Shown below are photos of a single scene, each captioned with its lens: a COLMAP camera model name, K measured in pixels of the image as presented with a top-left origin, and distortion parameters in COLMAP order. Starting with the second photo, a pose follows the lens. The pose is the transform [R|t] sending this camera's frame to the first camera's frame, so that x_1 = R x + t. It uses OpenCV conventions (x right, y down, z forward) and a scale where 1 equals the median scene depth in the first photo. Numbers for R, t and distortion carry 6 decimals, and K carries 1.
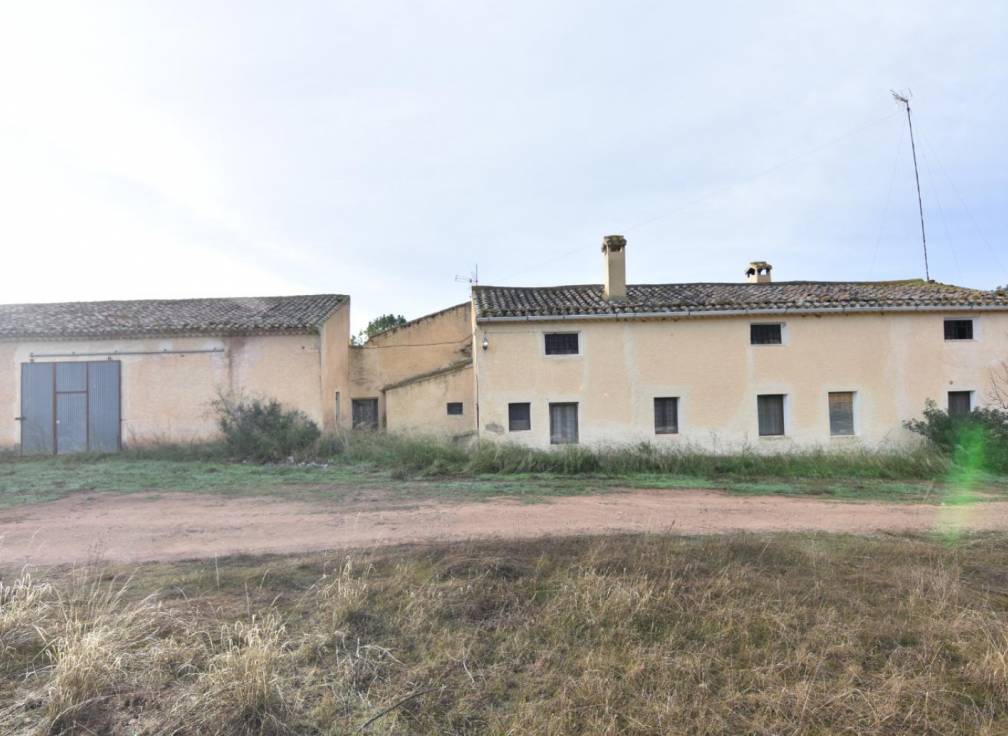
lens RADIAL K [[559.3, 0, 499.5], [0, 559.3, 365.4], [0, 0, 1]] dist [-0.014597, -0.000824]
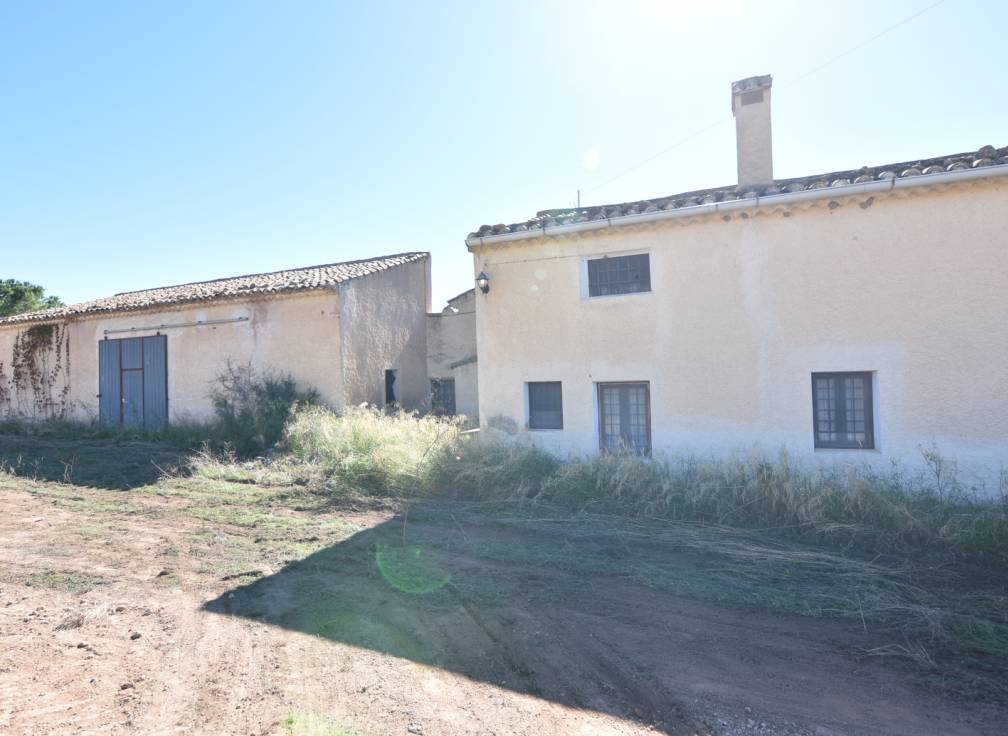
lens RADIAL K [[559.3, 0, 499.5], [0, 559.3, 365.4], [0, 0, 1]] dist [-0.014597, -0.000824]
pose [[0.906435, -0.006261, -0.422299, 0.210611], [0.015361, 0.999717, 0.018150, 0.034146], [0.422066, -0.022939, 0.906275, 0.399234]]
